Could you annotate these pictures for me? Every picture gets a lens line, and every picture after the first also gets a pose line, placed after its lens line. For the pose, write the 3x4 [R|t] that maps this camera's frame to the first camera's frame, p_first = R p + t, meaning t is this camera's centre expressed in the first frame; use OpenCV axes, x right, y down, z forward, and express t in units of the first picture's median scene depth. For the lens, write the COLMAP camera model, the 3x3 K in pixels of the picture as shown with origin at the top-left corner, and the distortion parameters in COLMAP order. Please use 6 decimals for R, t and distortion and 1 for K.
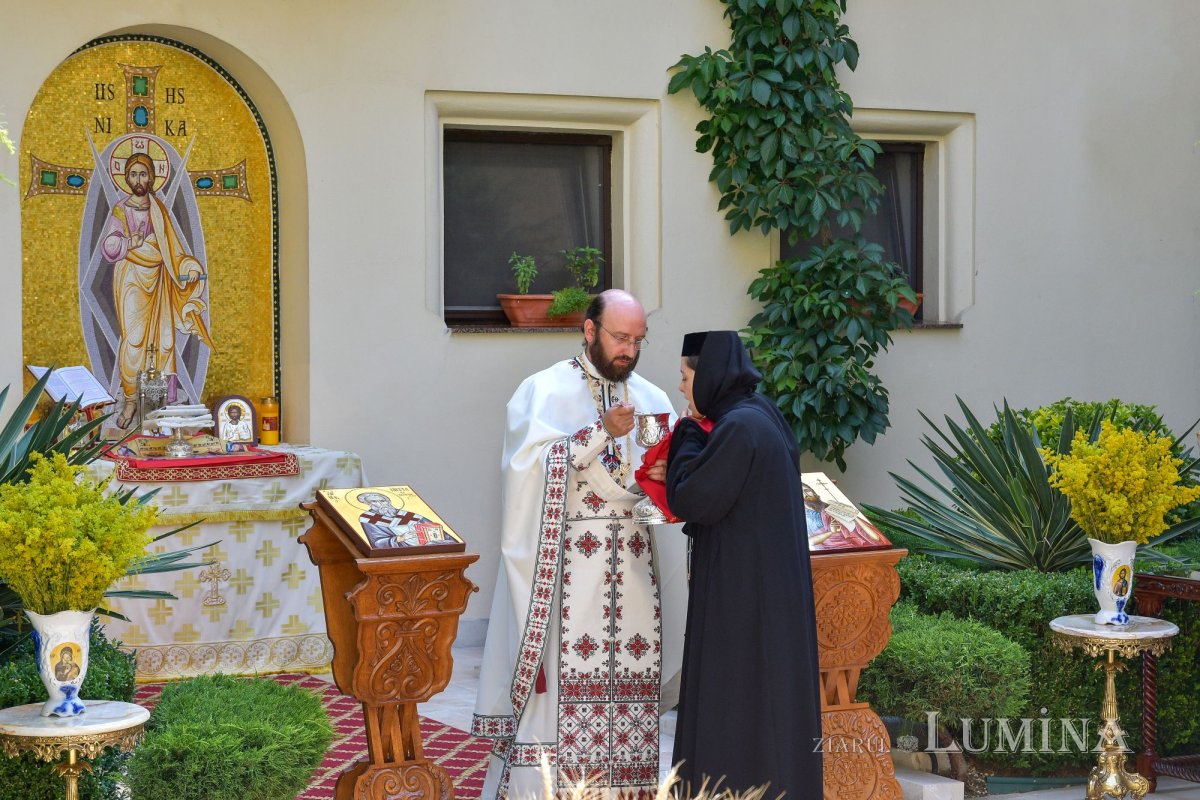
lens RADIAL K [[2796.9, 0, 624.7], [0, 2796.9, 403.4], [0, 0, 1]] dist [0.500426, -0.316276]
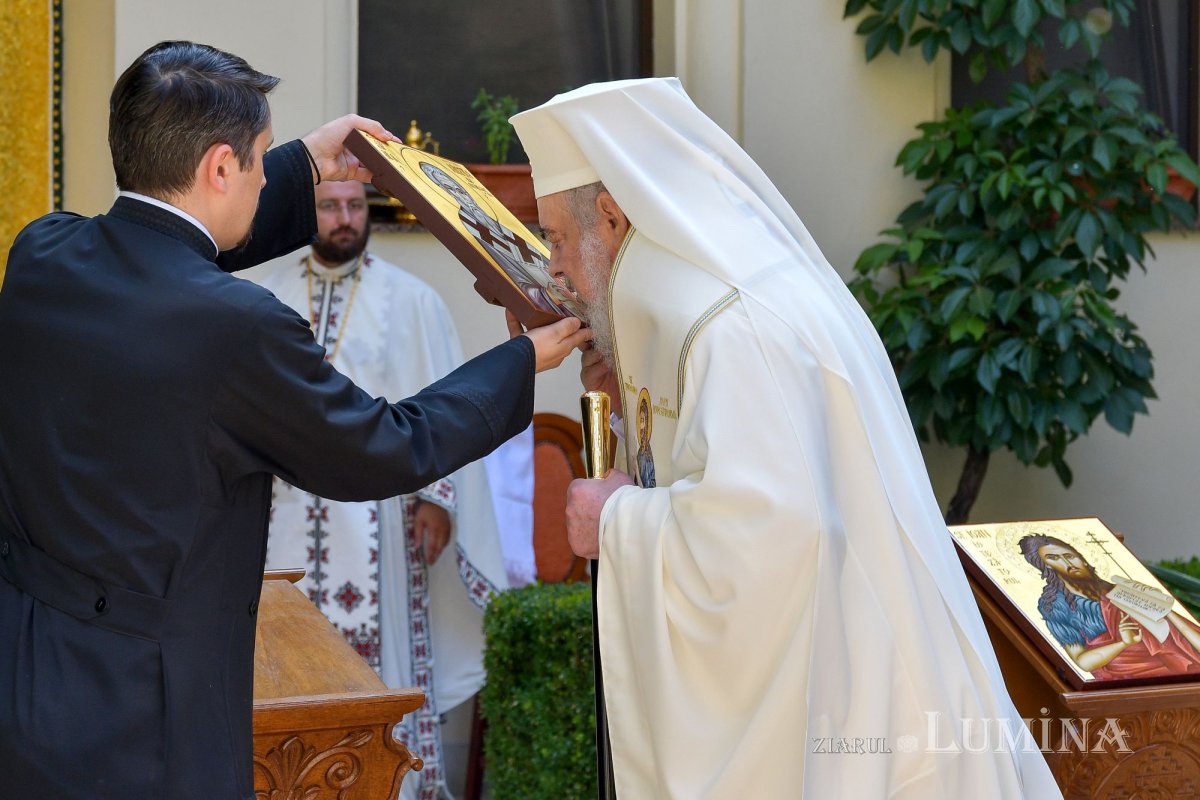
lens RADIAL K [[4003.3, 0, 600.0], [0, 4003.3, 400.0], [0, 0, 1]] dist [0.203082, 1.731502]
pose [[0.999957, 0.008572, -0.003519, -0.012436], [-0.008501, 0.999774, 0.019500, -0.007520], [0.003685, -0.019469, 0.999804, 0.196216]]
